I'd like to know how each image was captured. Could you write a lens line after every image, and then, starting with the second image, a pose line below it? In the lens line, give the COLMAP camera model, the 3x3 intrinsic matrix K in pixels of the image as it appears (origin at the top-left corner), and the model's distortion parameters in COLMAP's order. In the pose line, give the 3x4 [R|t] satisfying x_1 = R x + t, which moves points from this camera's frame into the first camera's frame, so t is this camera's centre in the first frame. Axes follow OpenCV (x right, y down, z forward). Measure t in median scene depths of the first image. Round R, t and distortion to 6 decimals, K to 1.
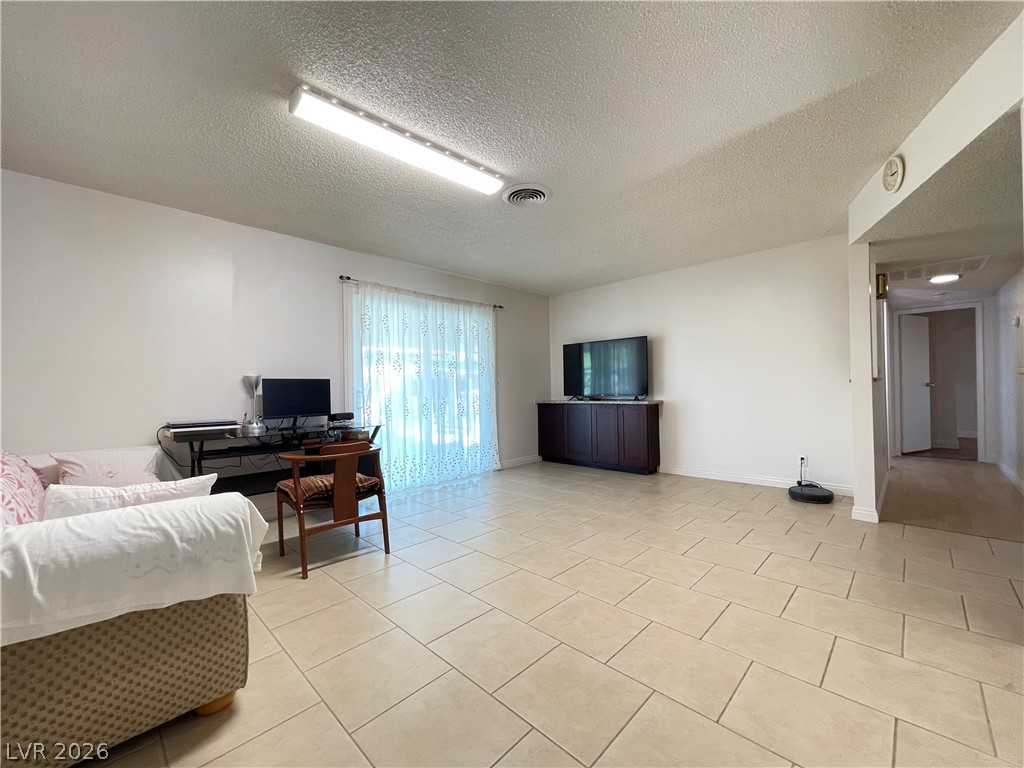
lens RADIAL K [[415.3, 0, 509.7], [0, 415.3, 391.5], [0, 0, 1]] dist [0.001547, 0.000579]
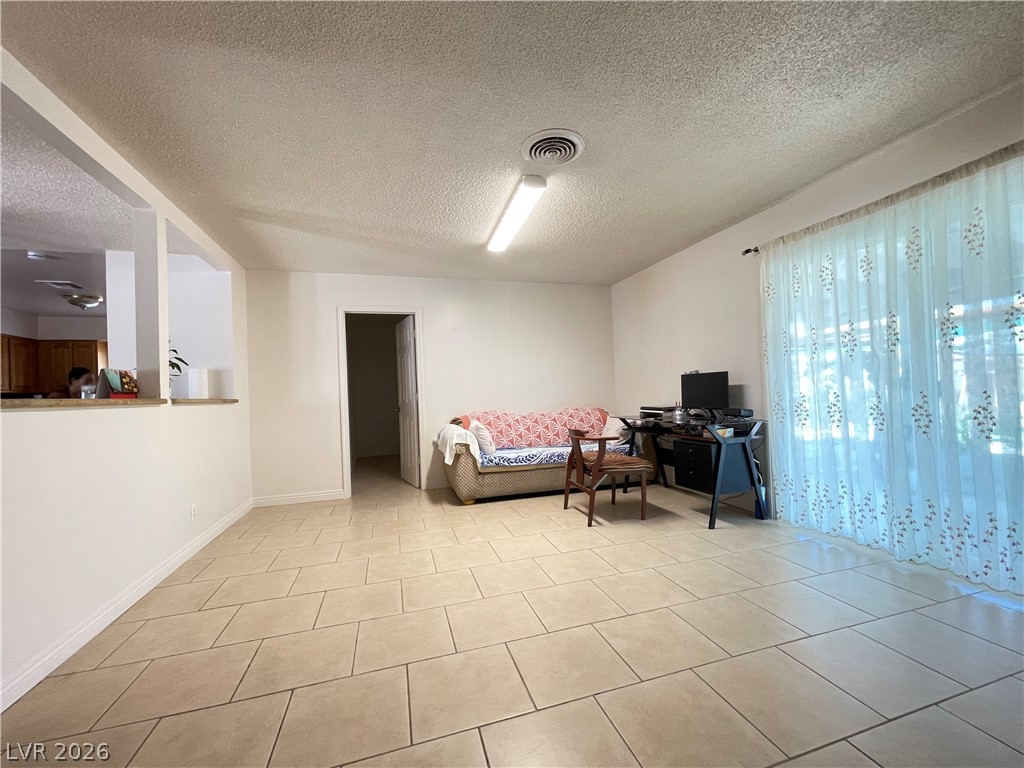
lens RADIAL K [[415.3, 0, 516.1], [0, 415.3, 385.4], [0, 0, 1]] dist [0.001547, 0.000579]
pose [[-0.474238, 0.022178, -0.880117, 0.763831], [0.040071, 0.999190, 0.003587, -0.023959], [0.879484, -0.033566, -0.474743, 1.260143]]
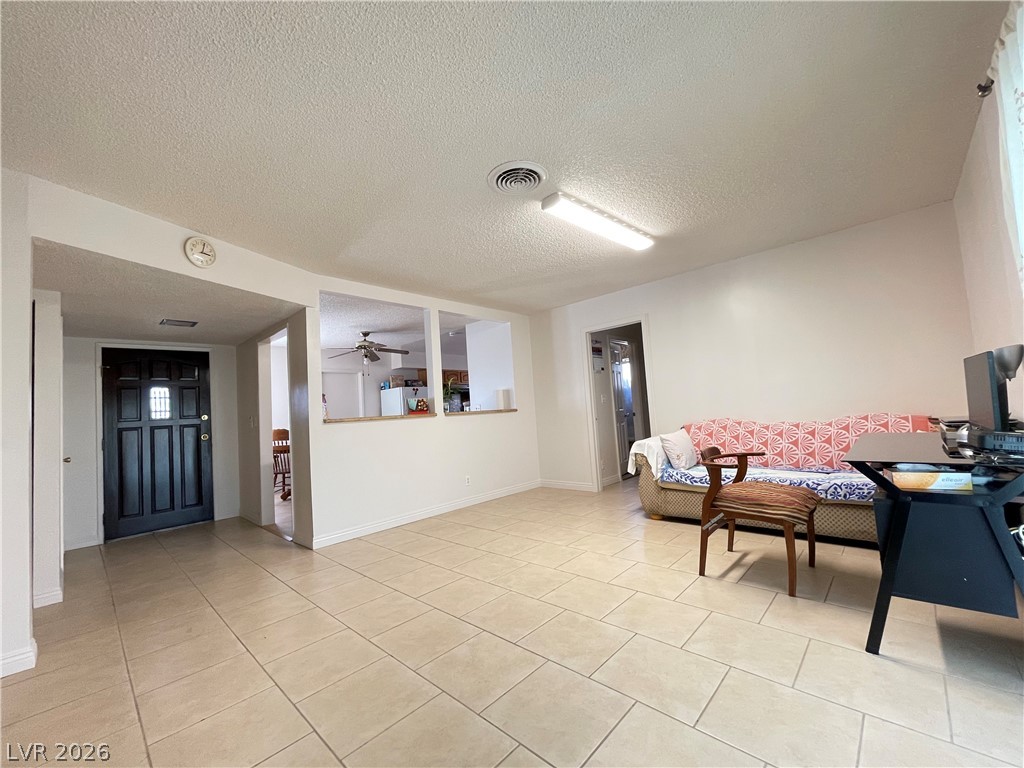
lens RADIAL K [[415.3, 0, 515.2], [0, 415.3, 386.0], [0, 0, 1]] dist [0.001547, 0.000579]
pose [[-0.995874, 0.084702, -0.032557, 0.105811], [0.086342, 0.994866, -0.052793, -0.015993], [0.027918, -0.055386, -0.998075, 1.751504]]
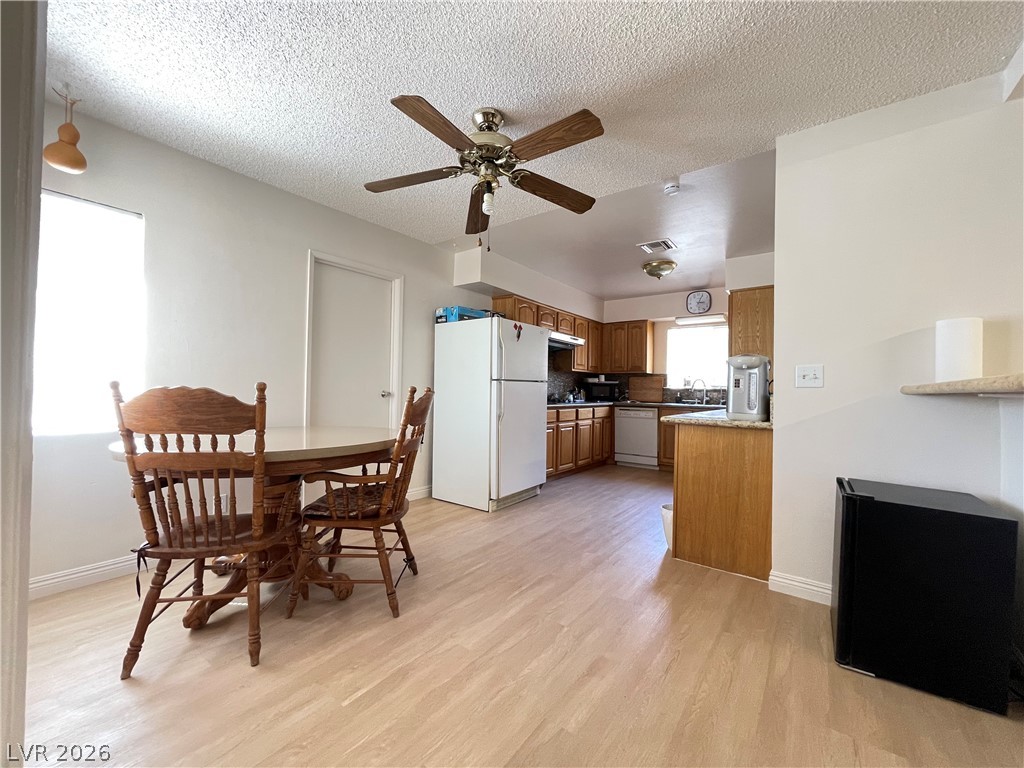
lens RADIAL K [[415.3, 0, 514.4], [0, 415.3, 385.6], [0, 0, 1]] dist [0.001547, 0.000579]
pose [[-0.989419, 0.001644, -0.145080, 0.831798], [0.001551, 0.999999, 0.000756, -0.015622], [0.145081, 0.000523, -0.989420, 0.343526]]
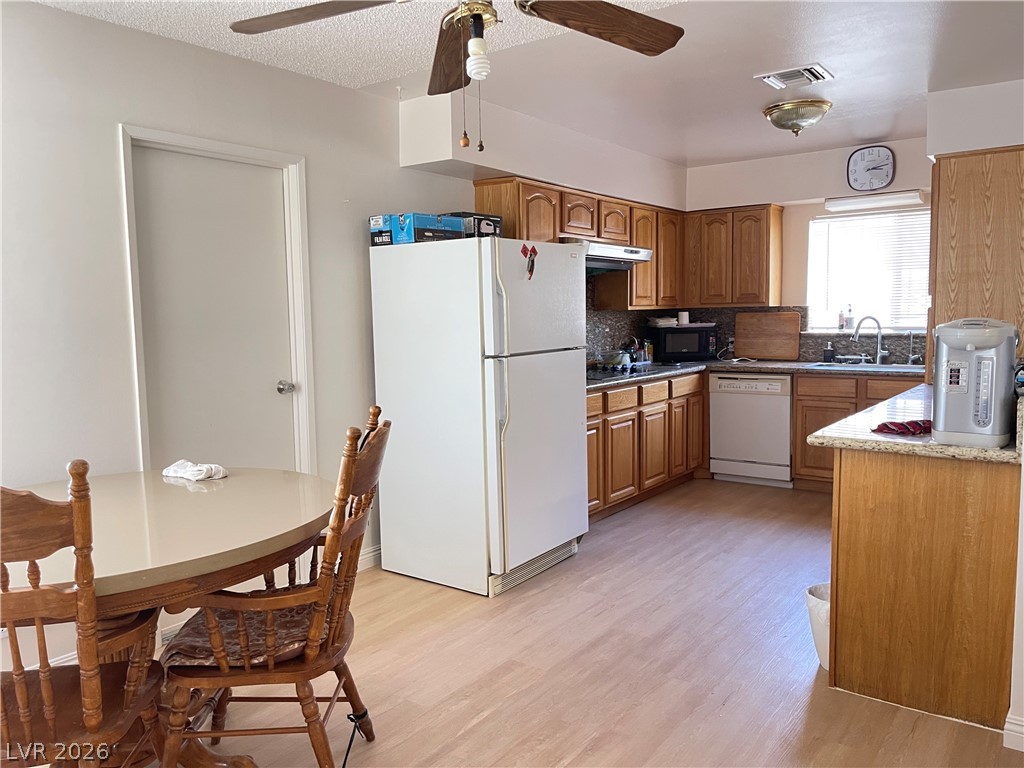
lens RADIAL K [[780.6, 0, 513.3], [0, 780.6, 382.5], [0, 0, 1]] dist [0.037325, -0.025464]
pose [[-0.987699, 0.053316, -0.146995, 0.856054], [0.037959, 0.993709, 0.105366, -0.112232], [0.151688, 0.098490, -0.983509, 0.340016]]
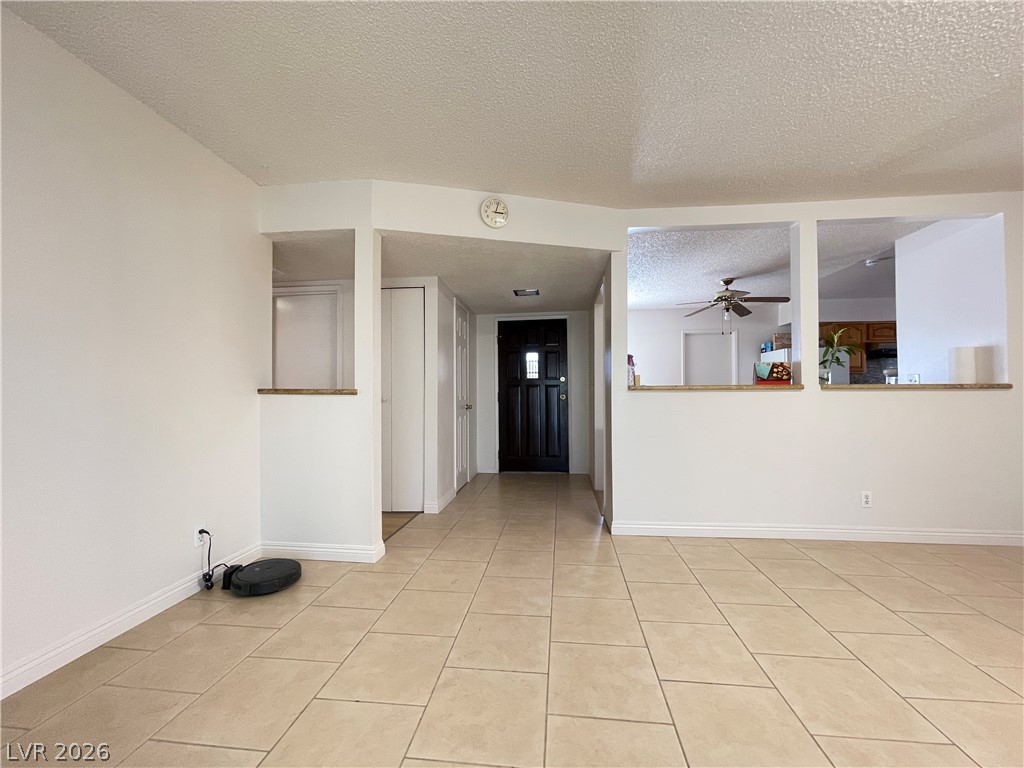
lens RADIAL K [[415.3, 0, 515.7], [0, 415.3, 387.2], [0, 0, 1]] dist [0.001547, 0.000579]
pose [[-0.623210, 0.036323, 0.781211, 0.010495], [0.025869, 0.999332, -0.025827, -0.008898], [-0.781627, 0.004114, -0.623733, 1.357616]]
